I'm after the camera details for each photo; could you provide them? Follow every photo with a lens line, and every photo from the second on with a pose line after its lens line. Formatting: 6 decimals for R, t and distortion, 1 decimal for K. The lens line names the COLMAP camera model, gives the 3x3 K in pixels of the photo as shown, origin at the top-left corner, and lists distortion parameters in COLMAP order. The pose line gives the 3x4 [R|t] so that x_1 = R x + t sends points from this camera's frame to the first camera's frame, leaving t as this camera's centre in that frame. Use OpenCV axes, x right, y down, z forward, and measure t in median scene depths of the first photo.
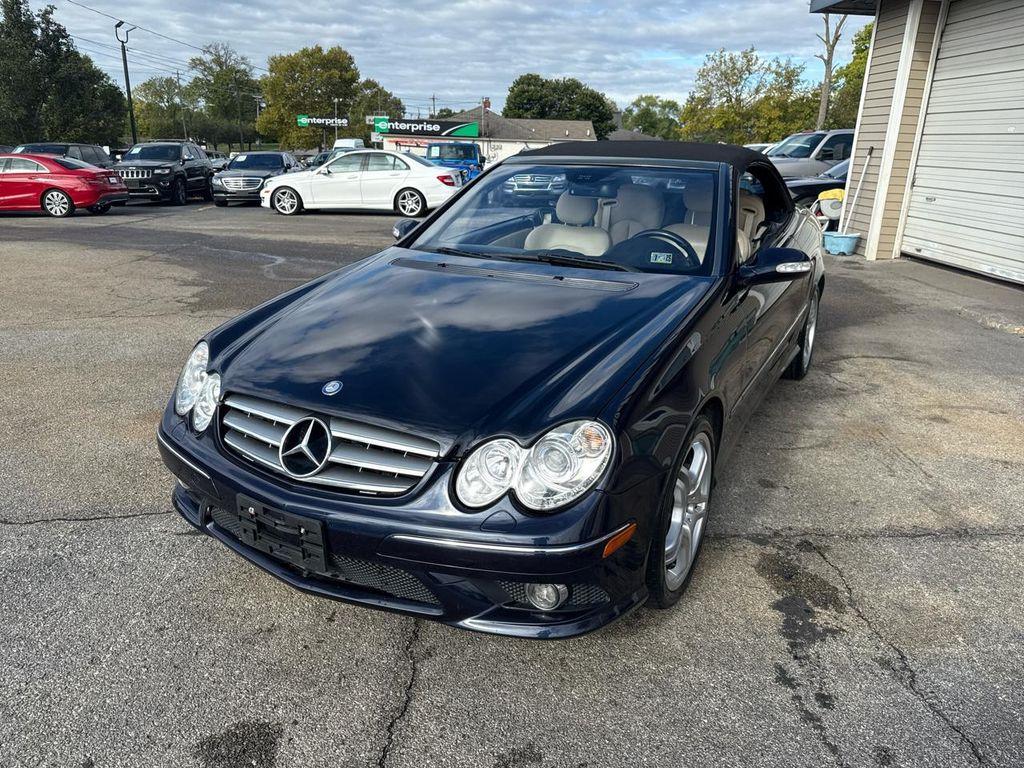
lens RADIAL K [[717.1, 0, 519.7], [0, 717.1, 387.0], [0, 0, 1]] dist [0.025892, -0.038462]
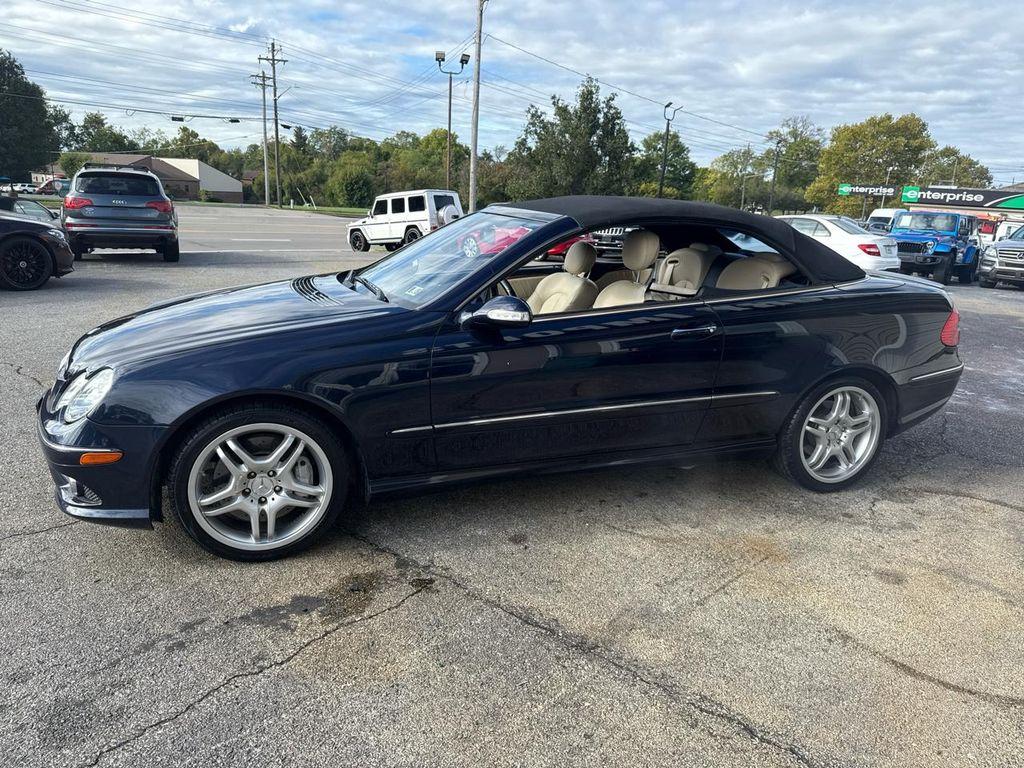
lens RADIAL K [[704.8, 0, 519.0], [0, 704.8, 400.2], [0, 0, 1]] dist [0.074184, -0.109745]
pose [[0.754002, 0.196649, -0.626746, 0.168906], [-0.237863, 0.971122, 0.018541, -0.012477], [0.612293, 0.135100, 0.779003, 0.042981]]
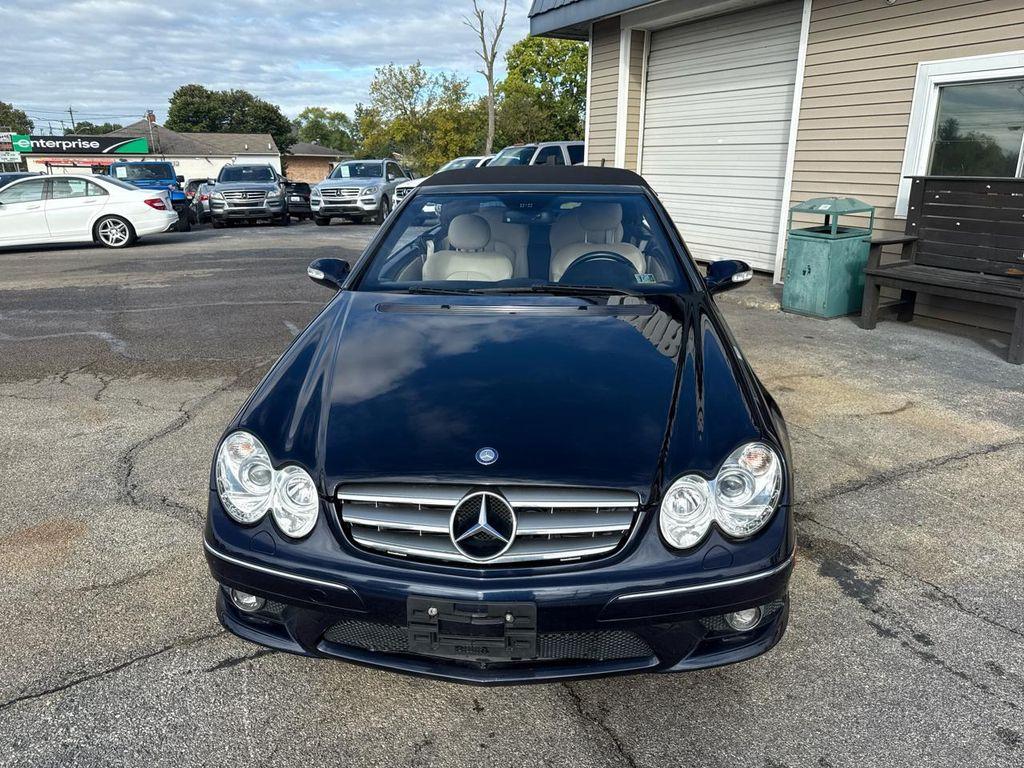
lens RADIAL K [[711.1, 0, 518.3], [0, 711.1, 391.2], [0, 0, 1]] dist [0.038942, -0.050446]
pose [[0.912933, -0.150656, 0.379285, -0.064447], [0.153411, 0.987891, 0.023144, -0.011107], [-0.378179, 0.037058, 0.924991, 0.016455]]
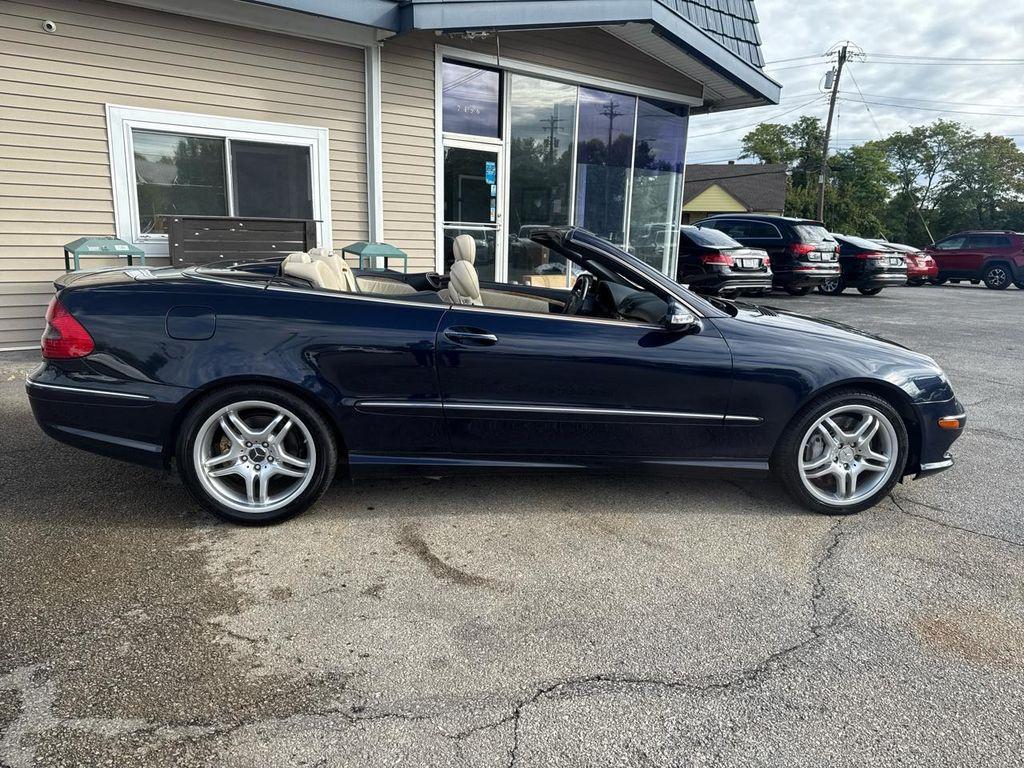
lens RADIAL K [[704.8, 0, 519.0], [0, 704.8, 400.2], [0, 0, 1]] dist [0.074184, -0.109745]
pose [[-0.565034, -0.237838, 0.790044, -0.162034], [0.218304, 0.880329, 0.421147, -0.114724], [-0.795663, 0.410432, -0.445495, 0.340698]]
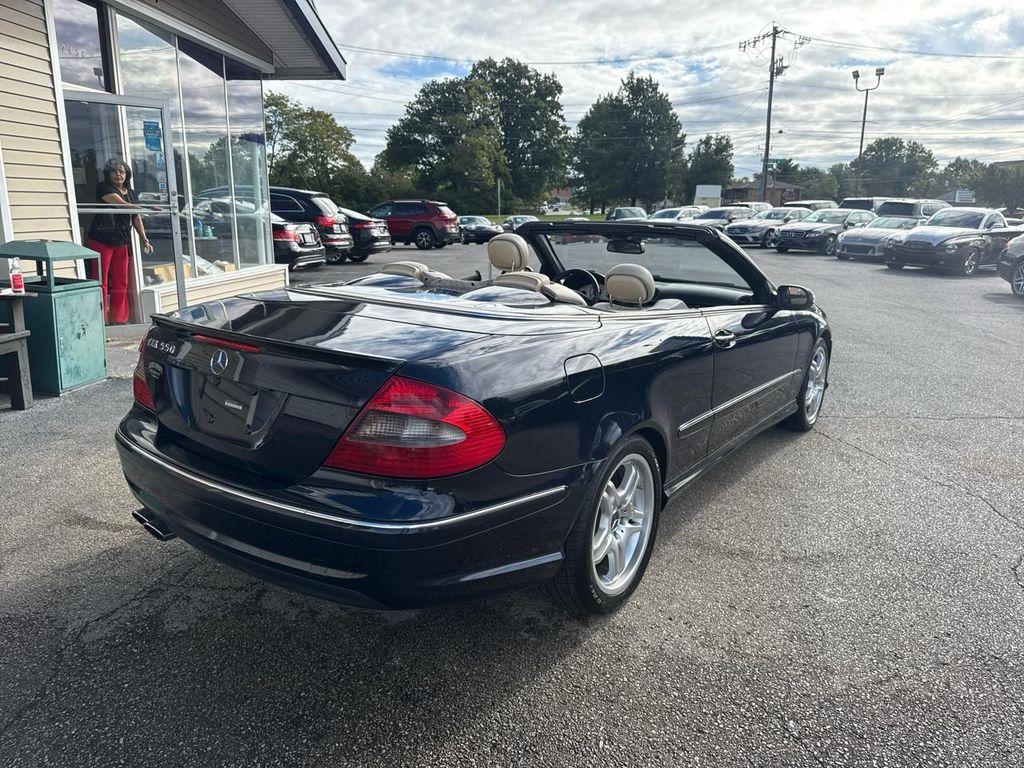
lens RADIAL K [[711.1, 0, 518.3], [0, 711.1, 391.2], [0, 0, 1]] dist [0.038942, -0.050446]
pose [[-0.991211, -0.075964, 0.108302, 0.027521], [-0.005027, 0.839727, 0.542985, -0.145512], [-0.132192, 0.537668, -0.832729, 0.433739]]
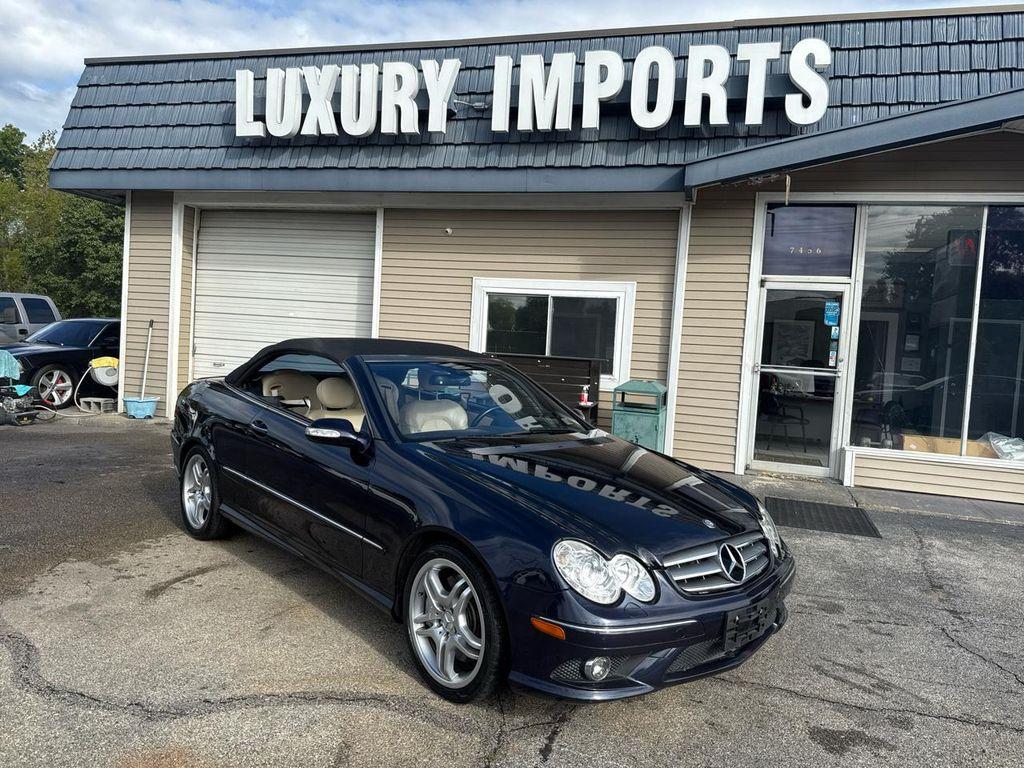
lens RADIAL K [[716.1, 0, 508.2], [0, 716.1, 384.3], [0, 0, 1]] dist [0.027445, -0.036639]
pose [[0.328405, -0.061451, 0.942536, -0.213065], [0.254691, 0.966681, -0.025716, -0.041392], [-0.909551, 0.248501, 0.333114, 0.094728]]
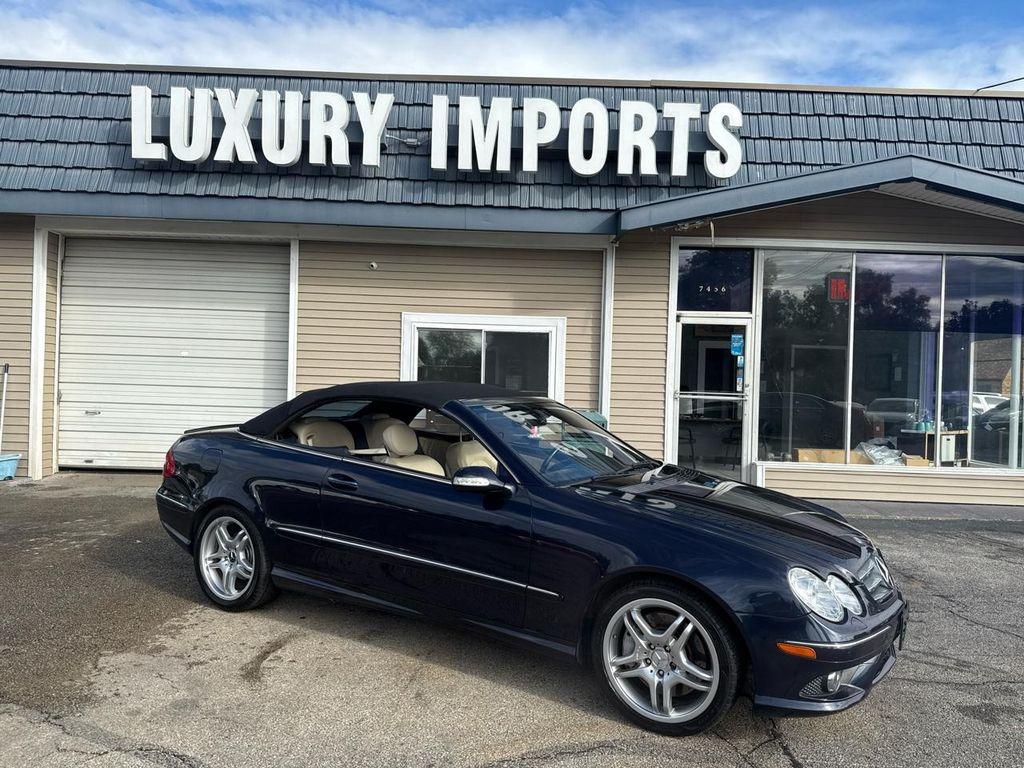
lens RADIAL K [[711.0, 0, 513.6], [0, 711.0, 391.8], [0, 0, 1]] dist [0.052018, -0.070022]
pose [[0.053314, -0.039384, 0.997801, -0.234386], [0.293515, 0.955701, 0.022039, -0.072007], [-0.954467, 0.291694, 0.062512, 0.184792]]
